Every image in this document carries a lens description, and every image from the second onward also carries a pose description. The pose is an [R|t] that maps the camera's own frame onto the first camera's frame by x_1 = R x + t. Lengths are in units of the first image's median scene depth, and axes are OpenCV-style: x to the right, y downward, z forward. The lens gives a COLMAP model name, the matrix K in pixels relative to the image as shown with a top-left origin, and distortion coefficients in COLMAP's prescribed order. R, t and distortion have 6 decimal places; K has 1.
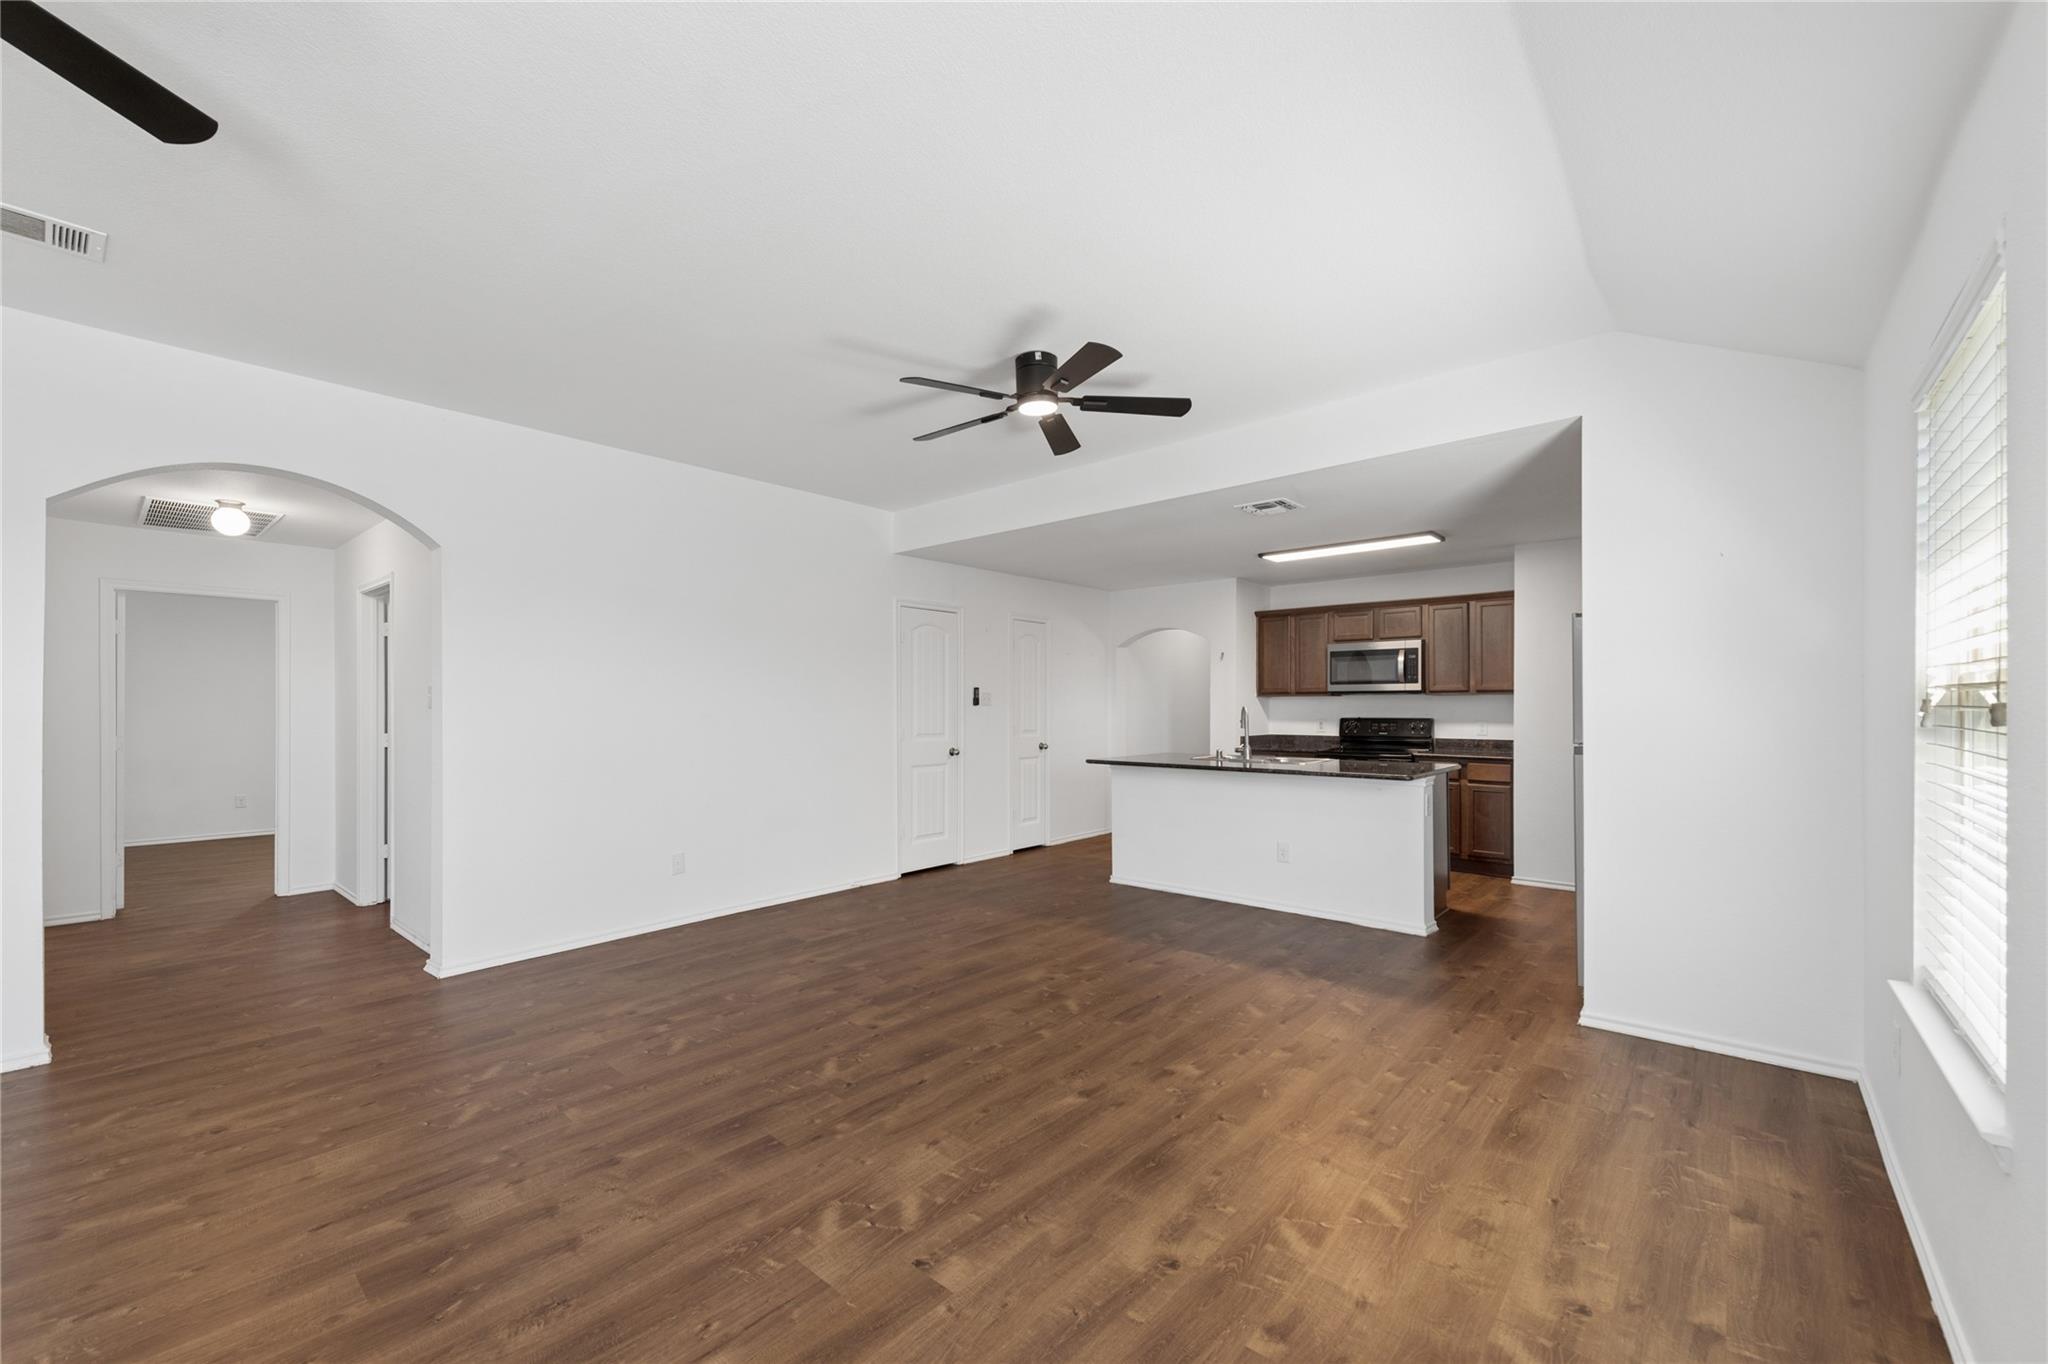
lens RADIAL K [[807.1, 0, 1019.4], [0, 807.1, 697.3], [0, 0, 1]] dist [0.007714, -0.000344]
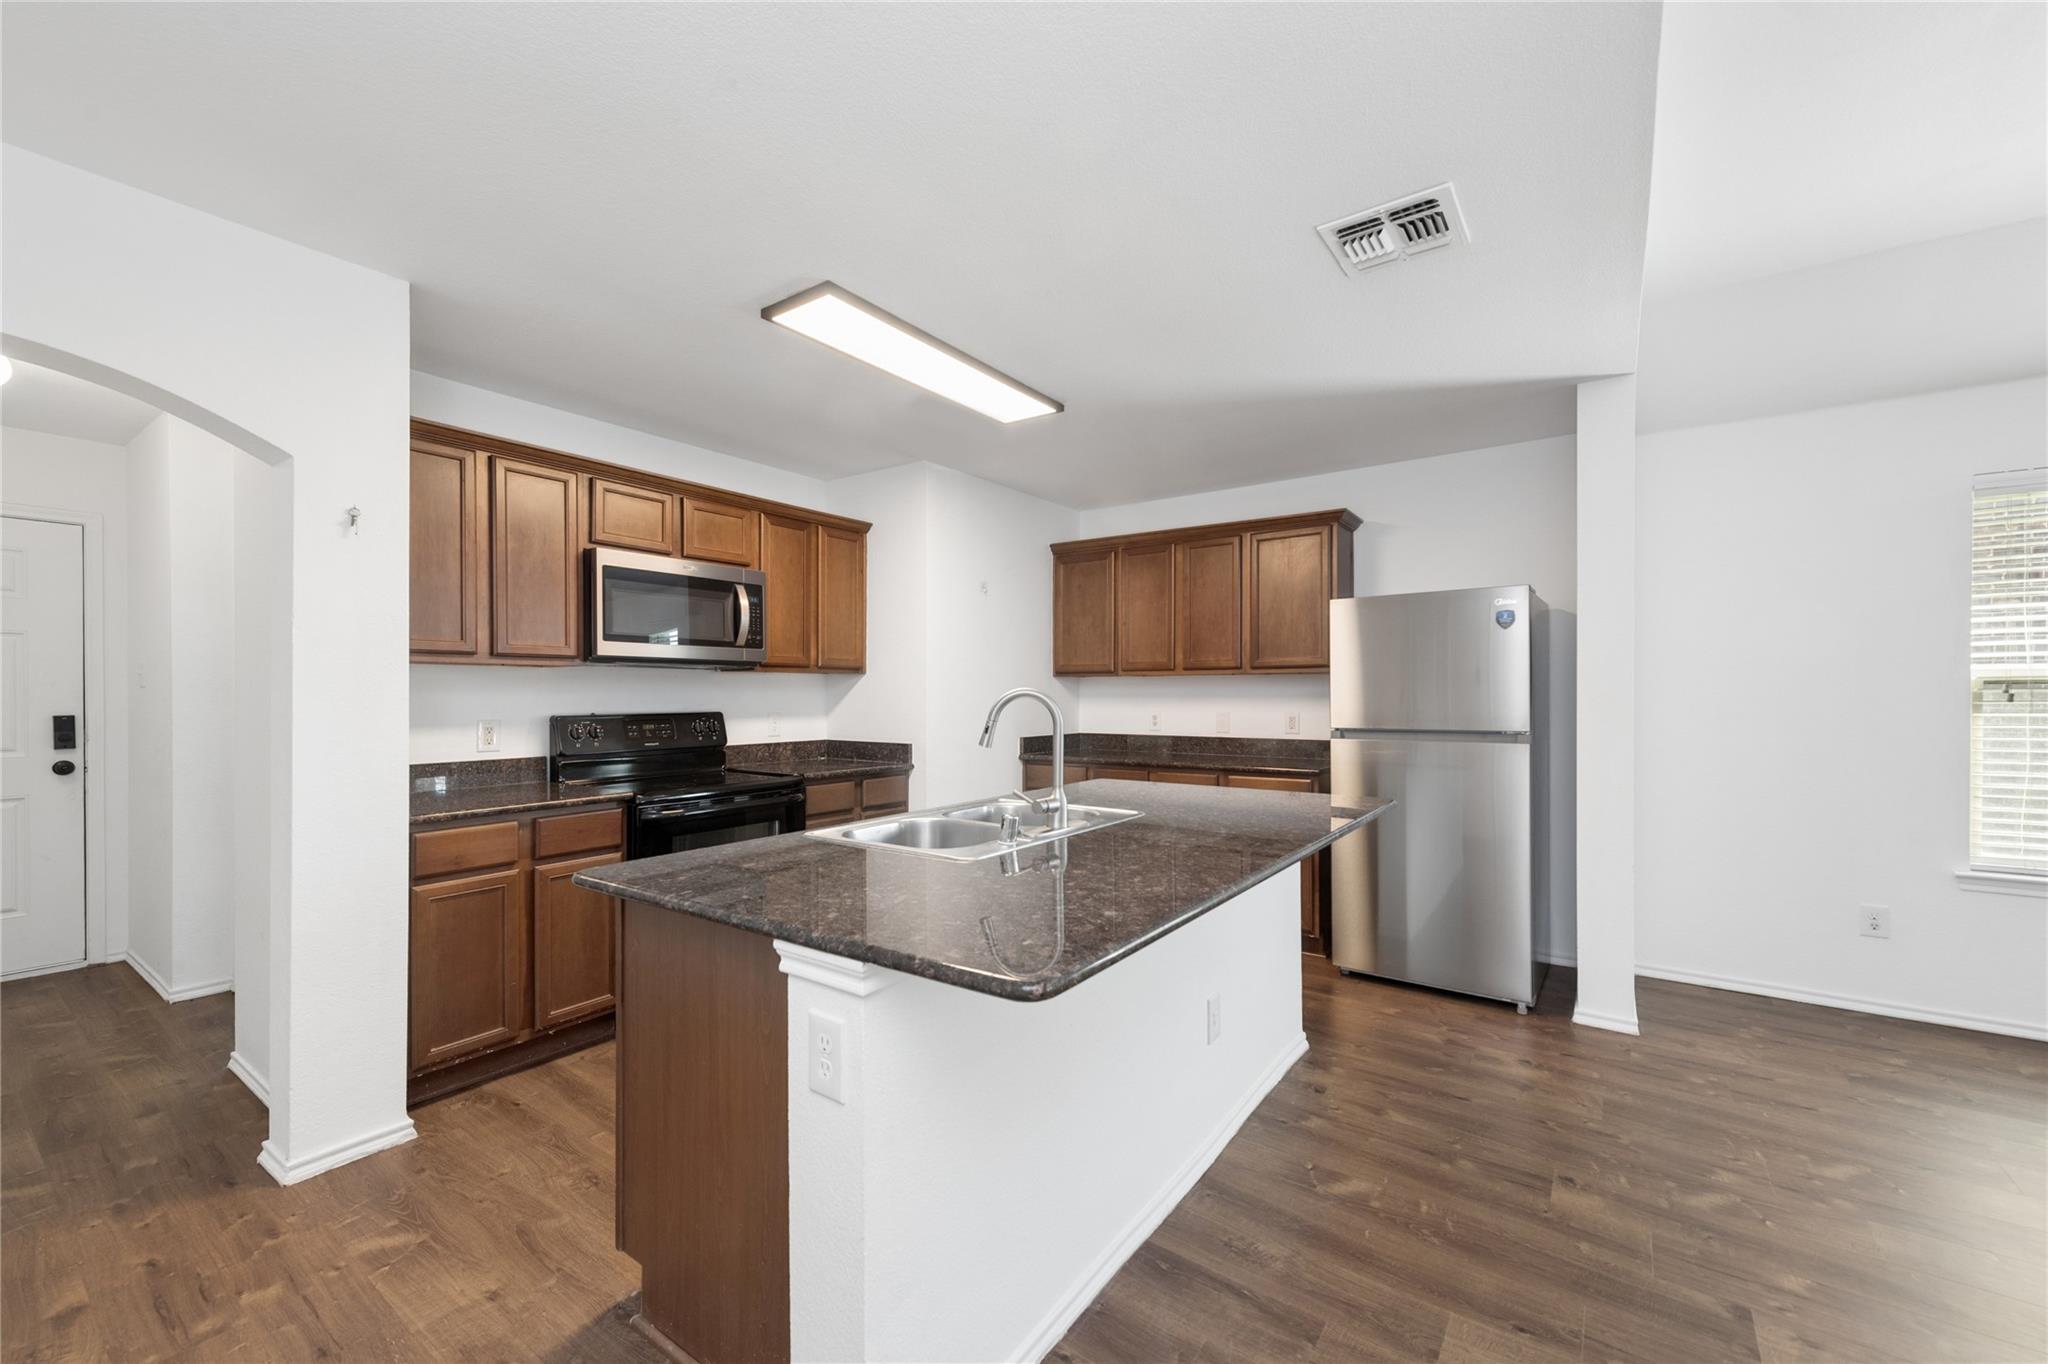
lens RADIAL K [[807.1, 0, 1019.0], [0, 807.1, 698.9], [0, 0, 1]] dist [0.007714, -0.000344]
pose [[-0.089470, -0.003810, 0.995982, -0.075715], [-0.009795, 0.999948, 0.002945, 0.013095], [-0.995941, -0.009492, -0.089503, 0.838937]]
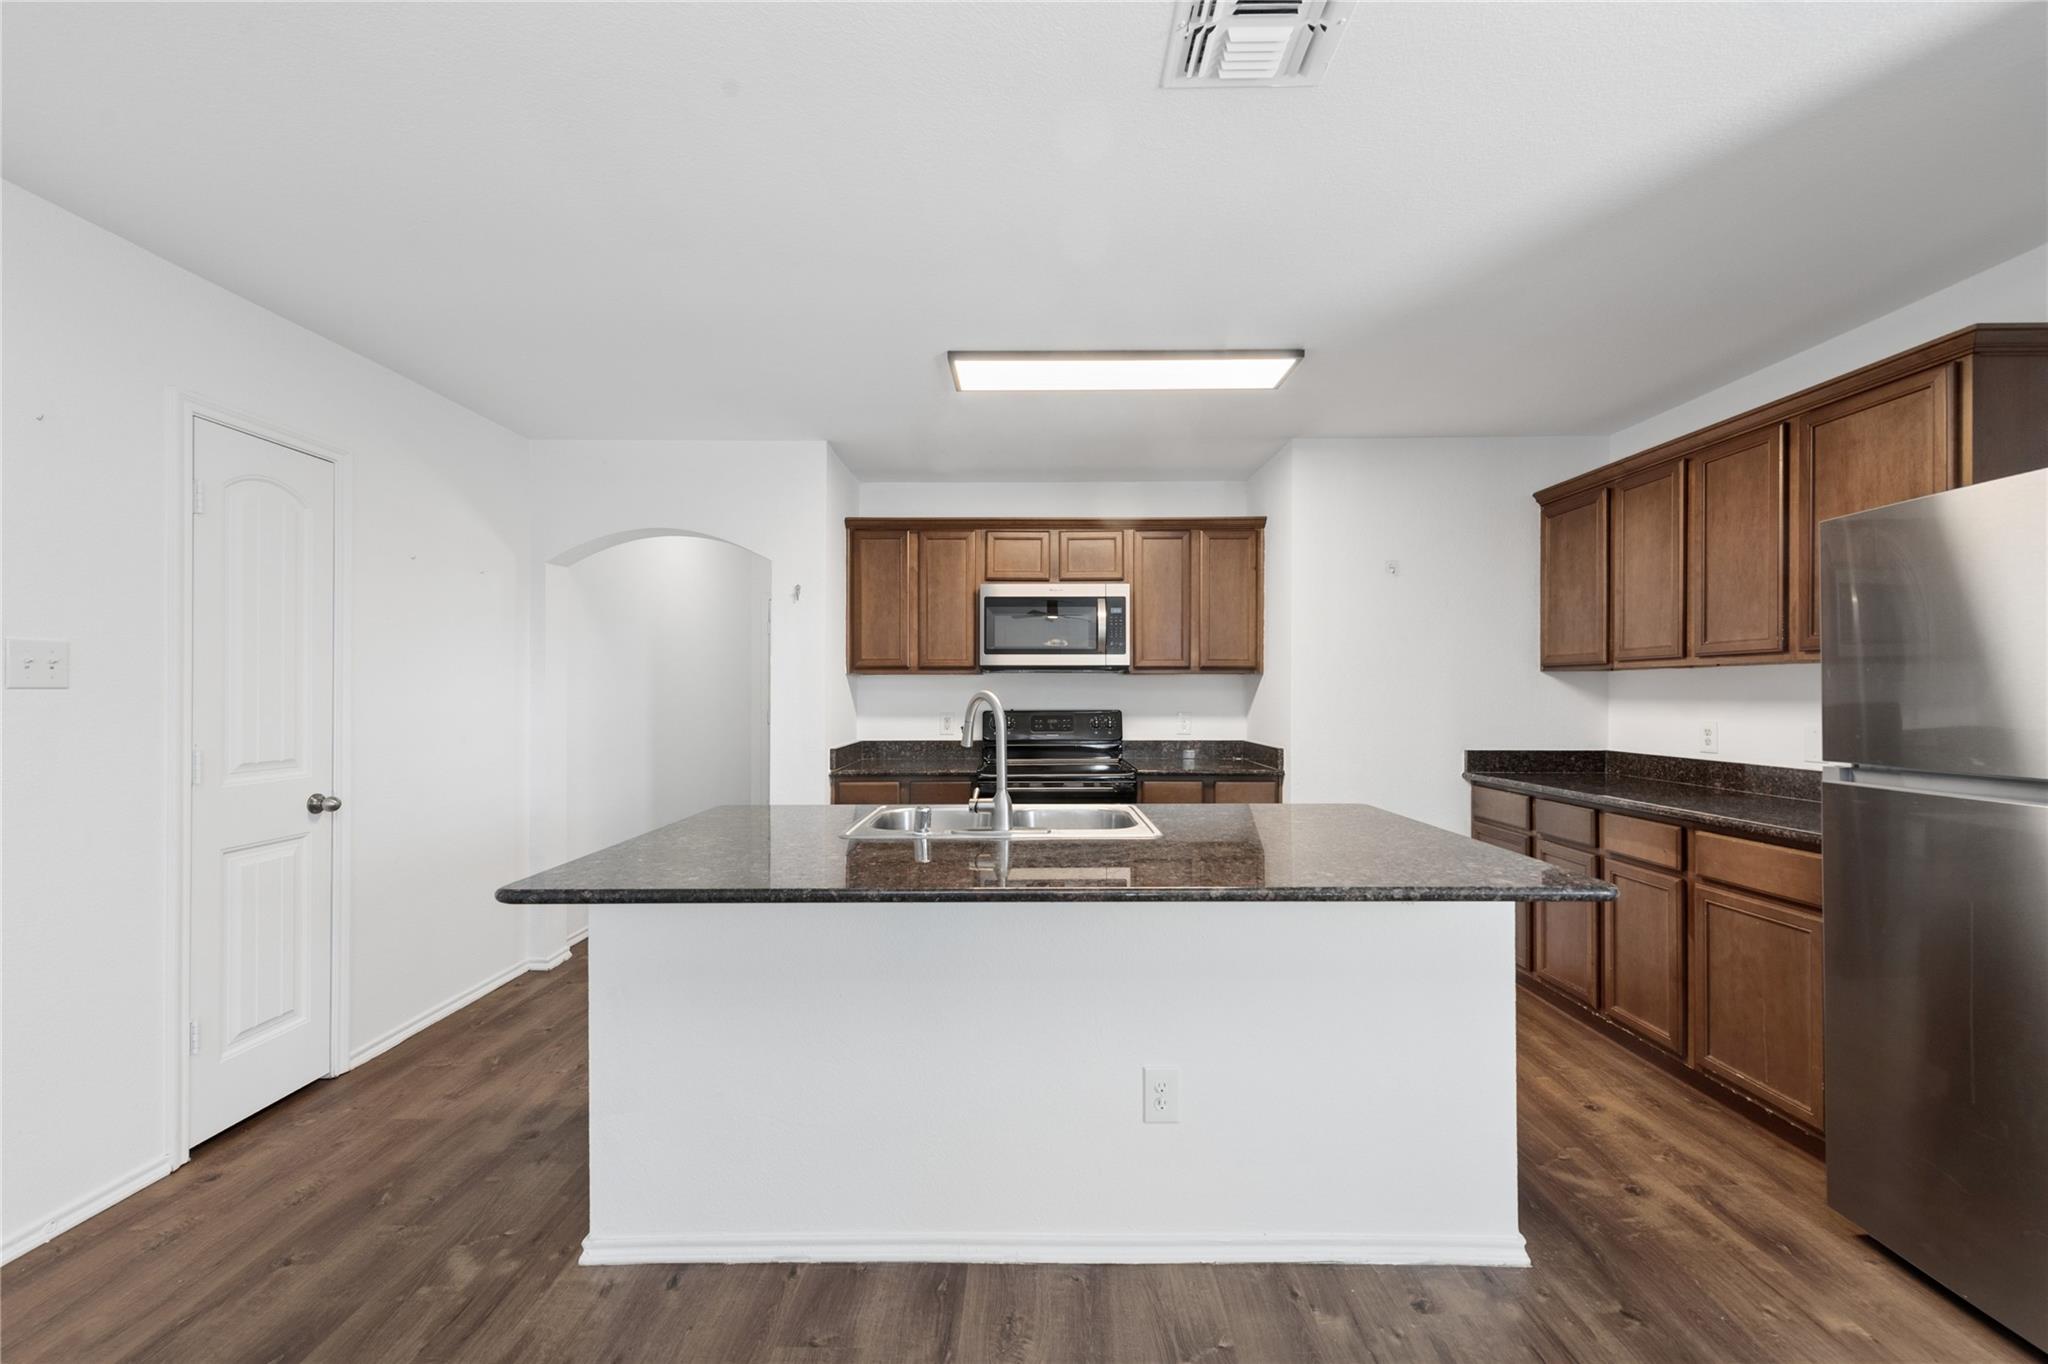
lens RADIAL K [[807.1, 0, 1025.1], [0, 807.1, 689.5], [0, 0, 1]] dist [0.007714, -0.000344]
pose [[0.759372, 0.004489, 0.650641, 0.032977], [-0.008022, 0.999965, 0.002464, 0.008399], [-0.650607, -0.007091, 0.759381, 0.560822]]
